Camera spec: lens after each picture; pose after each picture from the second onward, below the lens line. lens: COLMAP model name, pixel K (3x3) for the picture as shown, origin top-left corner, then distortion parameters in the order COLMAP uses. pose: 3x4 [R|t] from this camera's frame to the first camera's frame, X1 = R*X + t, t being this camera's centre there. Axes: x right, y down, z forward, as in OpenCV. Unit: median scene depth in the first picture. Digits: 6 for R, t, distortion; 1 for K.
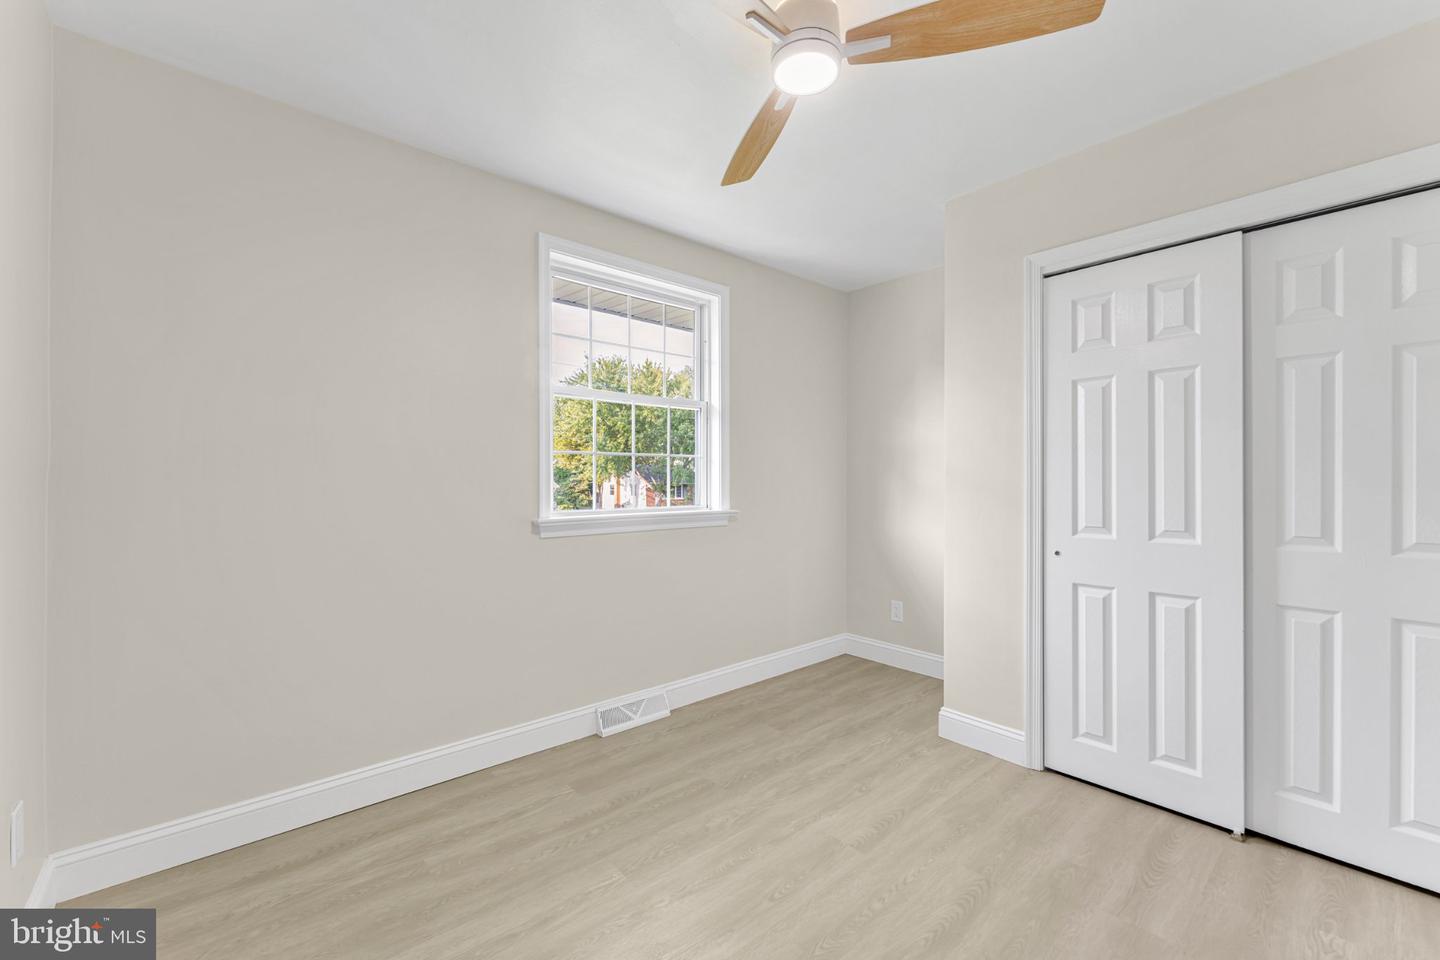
lens RADIAL K [[579.4, 0, 714.4], [0, 579.4, 476.5], [0, 0, 1]] dist [0.000456, 0.000420]
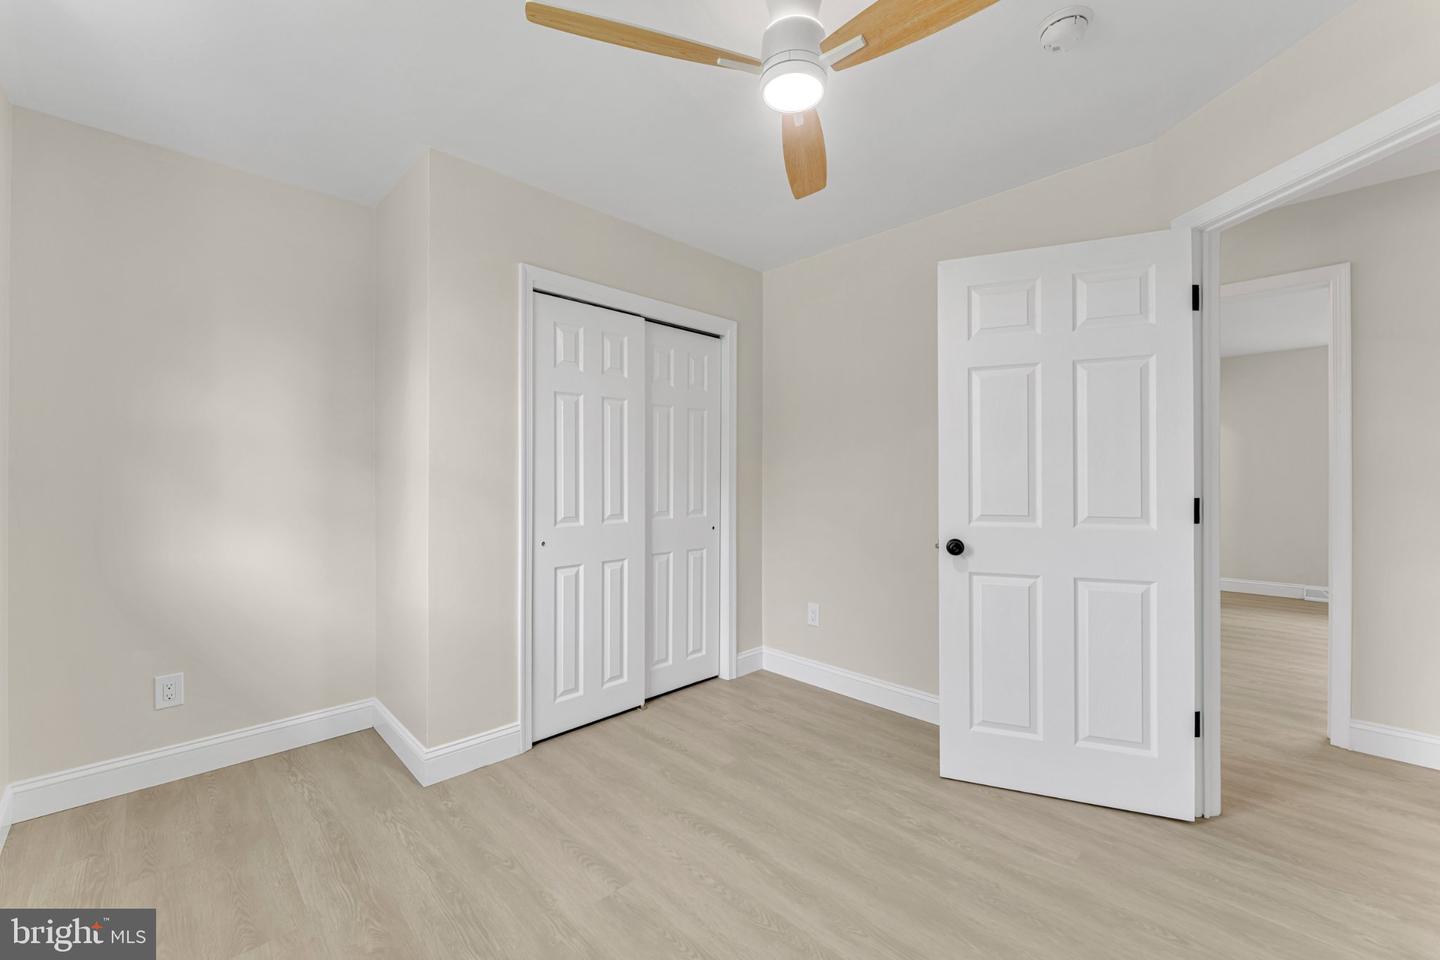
lens RADIAL K [[579.4, 0, 708.5], [0, 579.4, 480.5], [0, 0, 1]] dist [0.000456, 0.000420]
pose [[-0.058487, 0.001362, 0.998287, -0.550128], [-0.002664, 0.999995, -0.001520, 0.011853], [-0.998285, -0.002748, -0.058483, 0.763803]]
